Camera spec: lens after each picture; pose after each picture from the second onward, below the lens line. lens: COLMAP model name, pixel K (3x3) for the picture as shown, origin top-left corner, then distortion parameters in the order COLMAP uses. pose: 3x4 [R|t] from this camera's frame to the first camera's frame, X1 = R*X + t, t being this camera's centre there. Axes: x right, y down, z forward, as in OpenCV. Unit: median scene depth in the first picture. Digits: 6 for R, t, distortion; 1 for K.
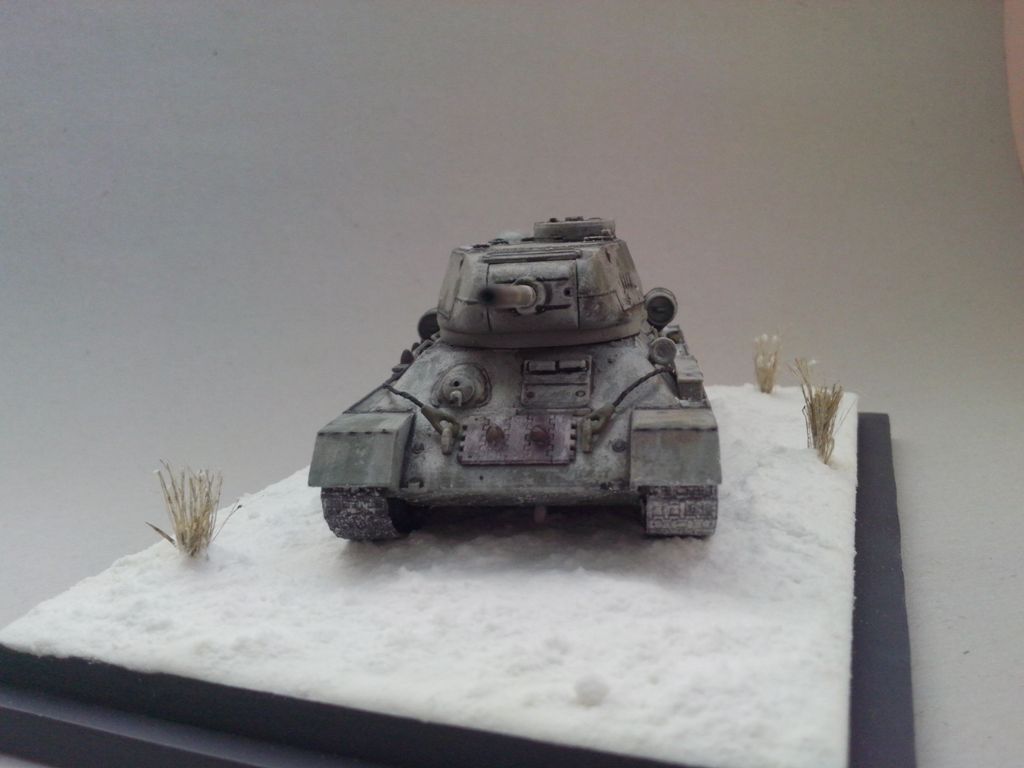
lens RADIAL K [[917.7, 0, 512.0], [0, 917.7, 384.0], [0, 0, 1]] dist [0.012406, -0.002872]
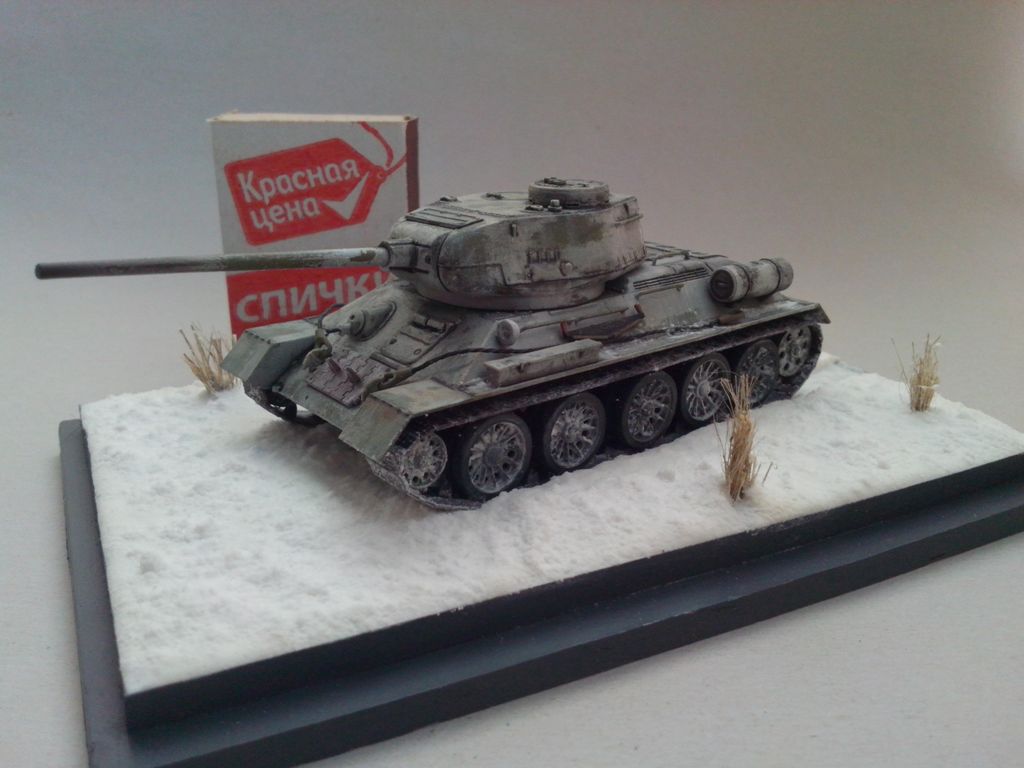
lens RADIAL K [[917.7, 0, 512.0], [0, 917.7, 384.0], [0, 0, 1]] dist [0.012406, -0.002872]
pose [[0.725654, 0.276691, -0.629975, 0.936646], [-0.170006, 0.959294, 0.225505, -0.239780], [0.666727, -0.056539, 0.743154, 0.262887]]
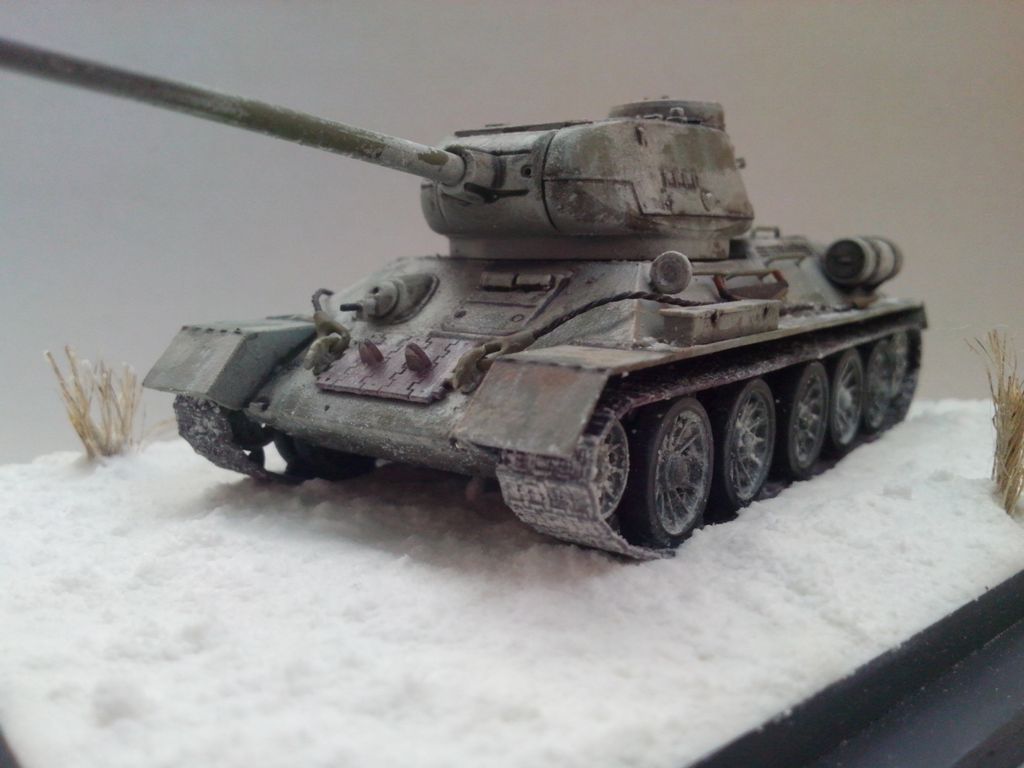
lens RADIAL K [[945.9, 0, 512.0], [0, 945.9, 384.0], [0, 0, 1]] dist [0.057098, -0.282215]
pose [[0.874824, 0.121406, -0.468981, 0.436509], [-0.133904, 0.990971, 0.006755, 0.058999], [0.465567, 0.056889, 0.883182, 0.407976]]
